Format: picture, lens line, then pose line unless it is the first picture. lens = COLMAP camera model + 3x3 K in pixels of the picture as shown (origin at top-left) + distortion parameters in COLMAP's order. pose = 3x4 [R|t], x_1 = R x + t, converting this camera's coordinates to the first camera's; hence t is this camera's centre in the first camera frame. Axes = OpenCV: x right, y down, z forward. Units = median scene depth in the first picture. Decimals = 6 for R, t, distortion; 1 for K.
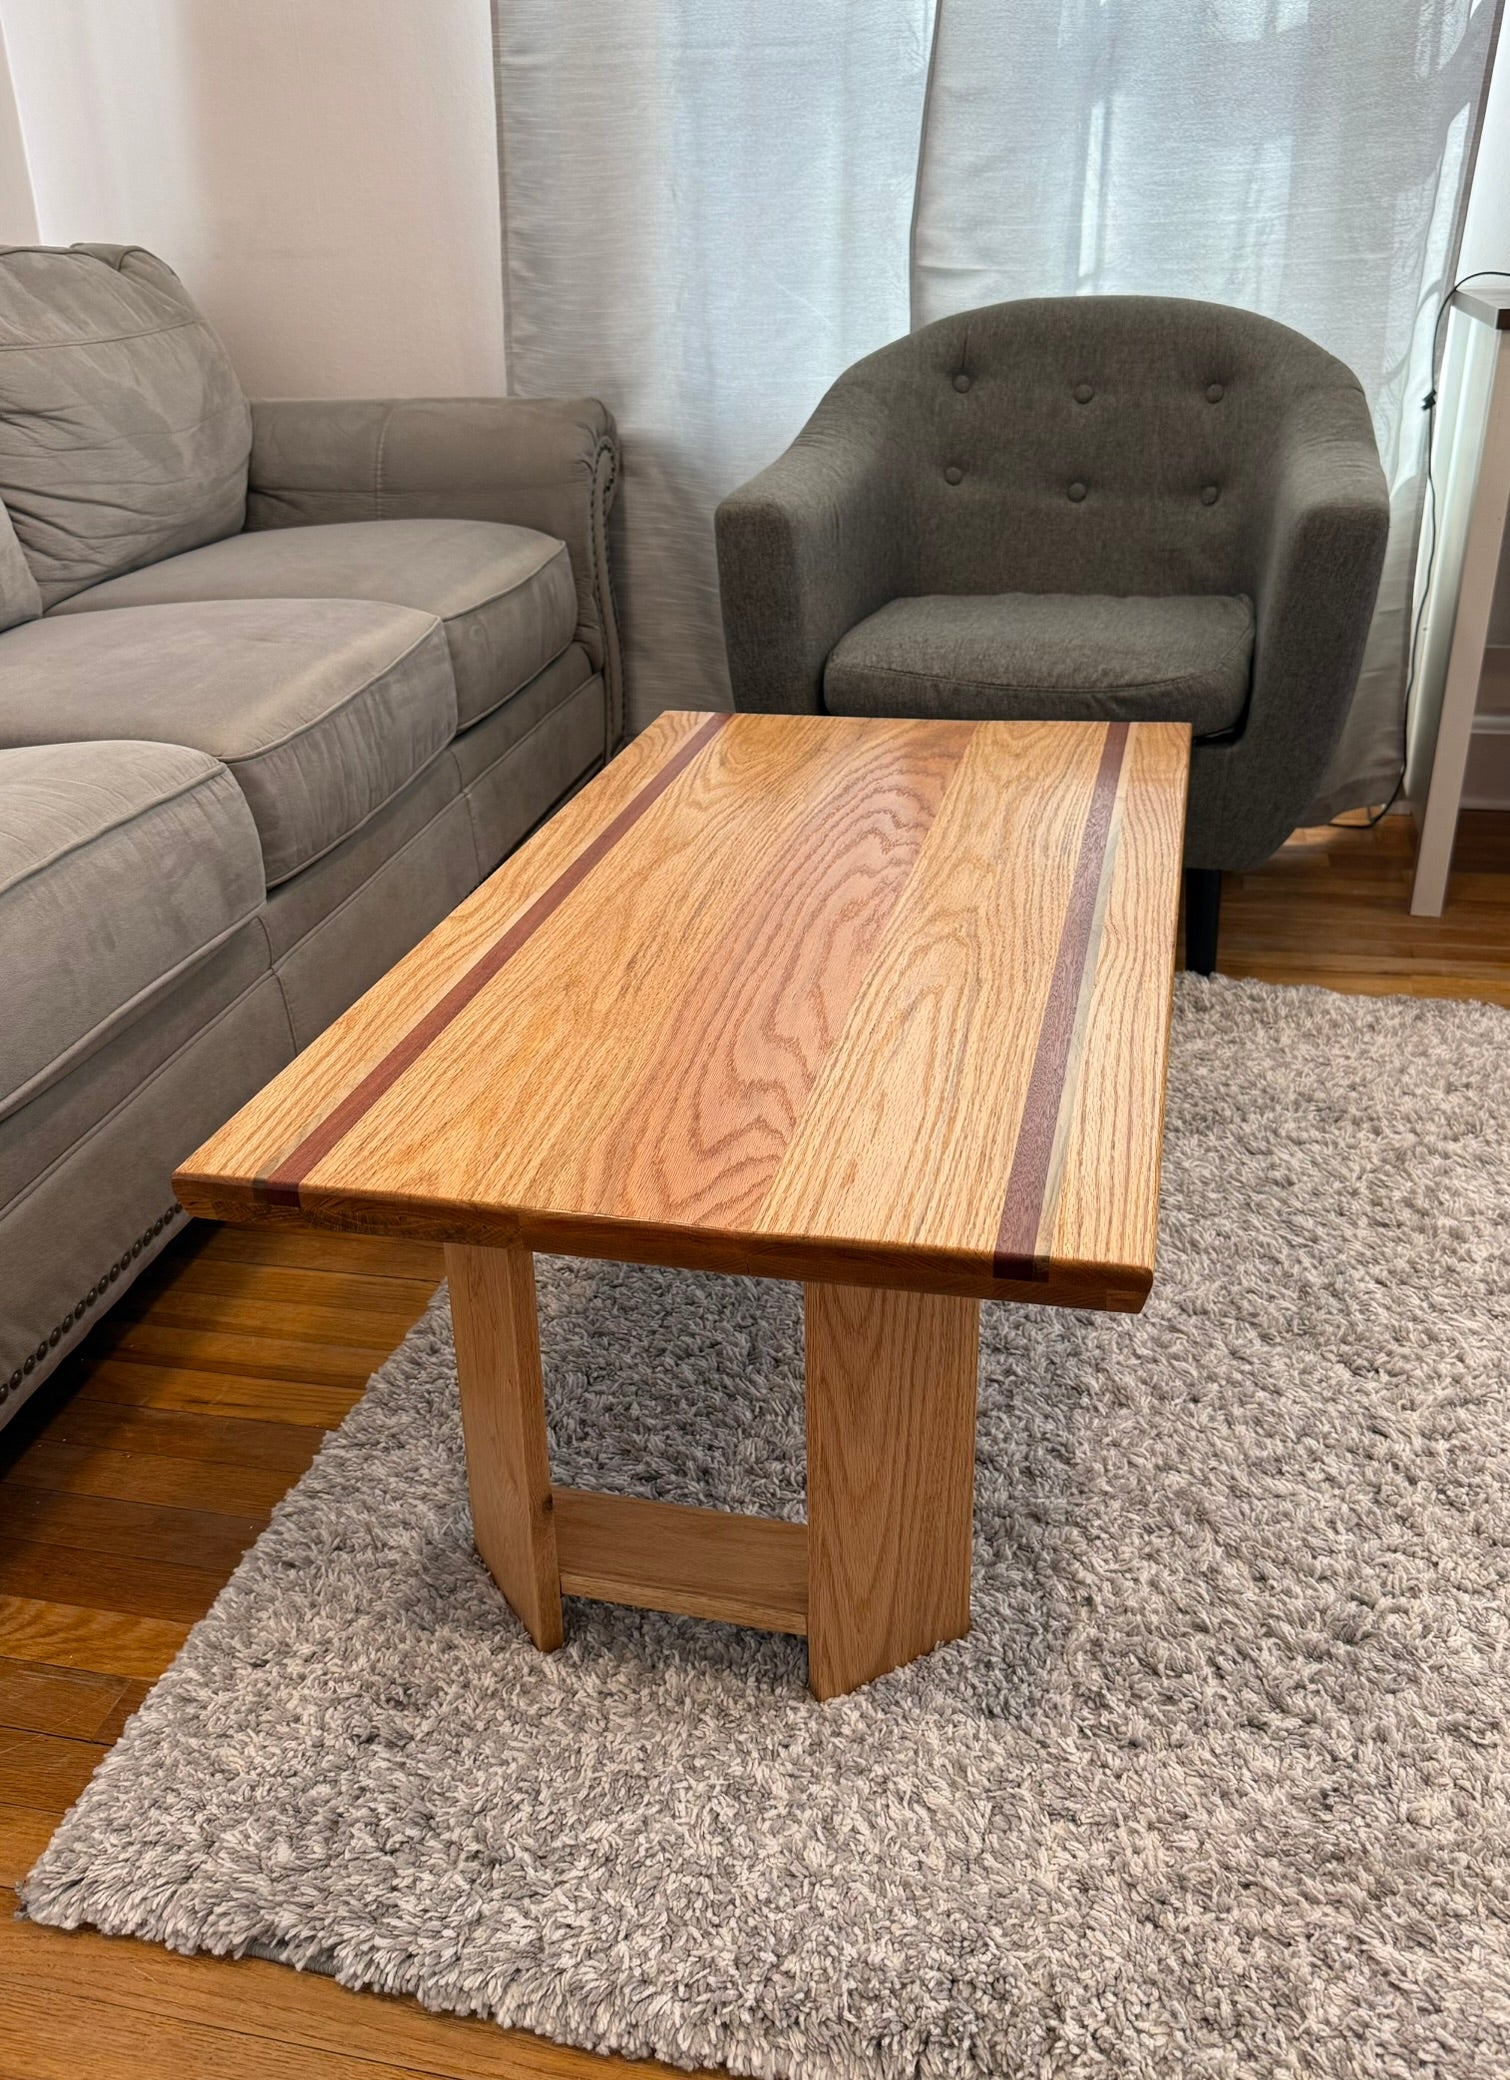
lens RADIAL K [[1716.5, 0, 774.7], [0, 1716.5, 1035.0], [0, 0, 1]] dist [0.023098, -0.040032]
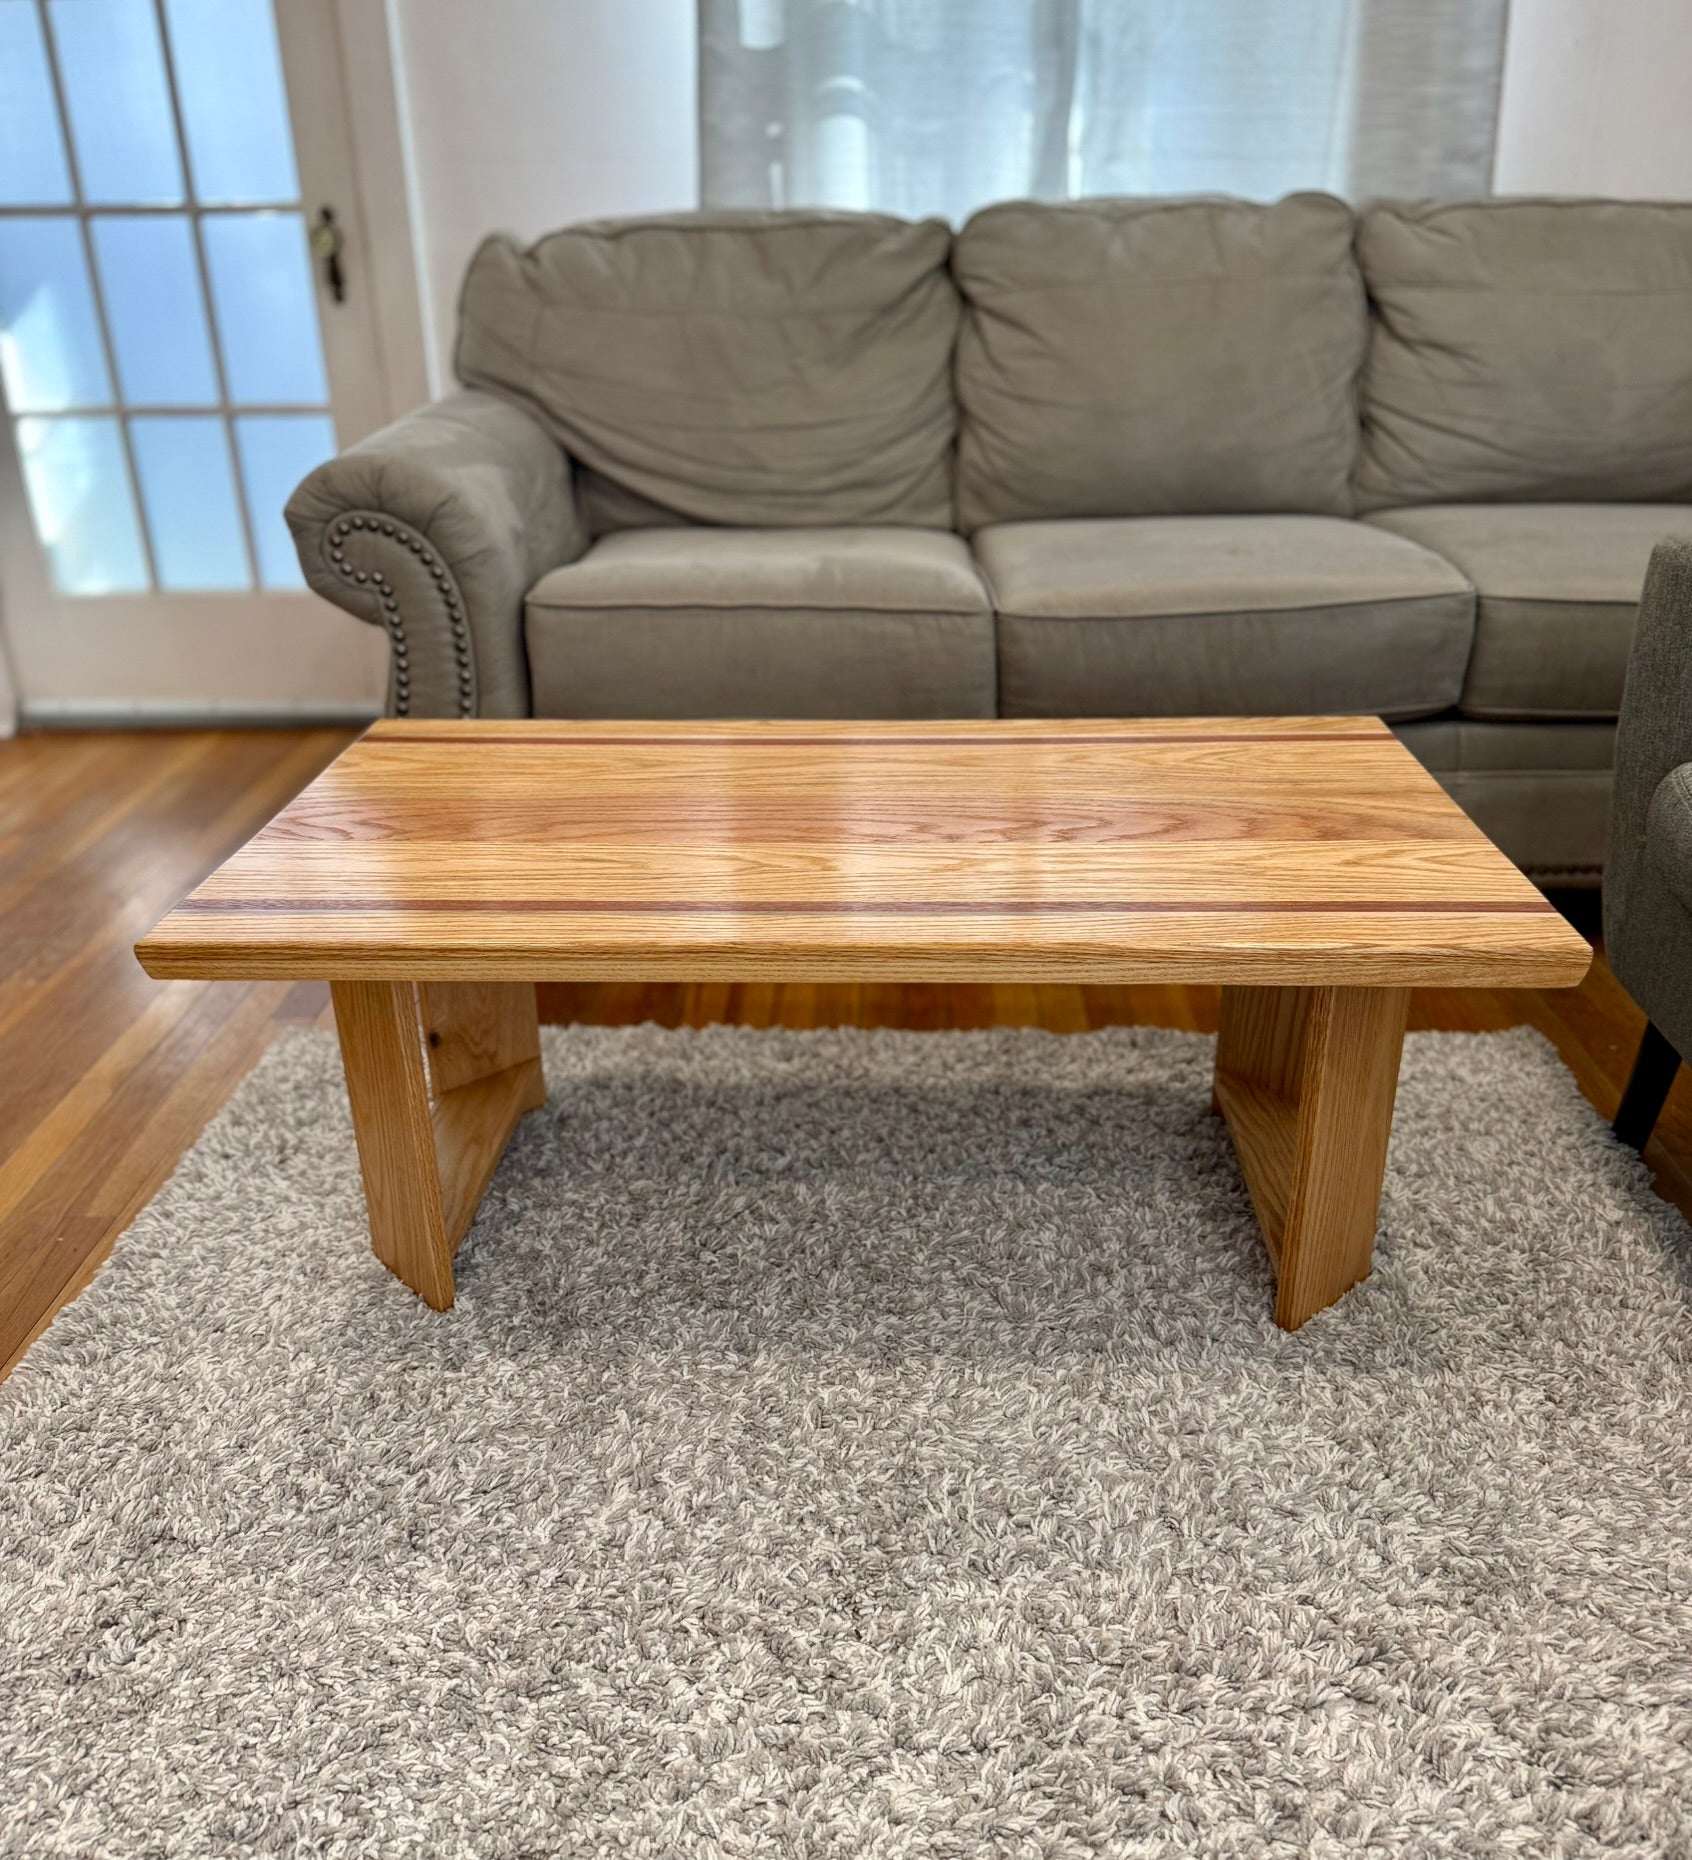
lens RADIAL K [[1603.4, 0, 810.3], [0, 1603.4, 970.8], [0, 0, 1]] dist [-0.028113, 0.017003]
pose [[0.160133, 0.439643, -0.883783, 0.969455], [-0.413098, 0.843008, 0.344510, -0.342219], [0.896498, 0.309921, 0.316609, 0.714128]]
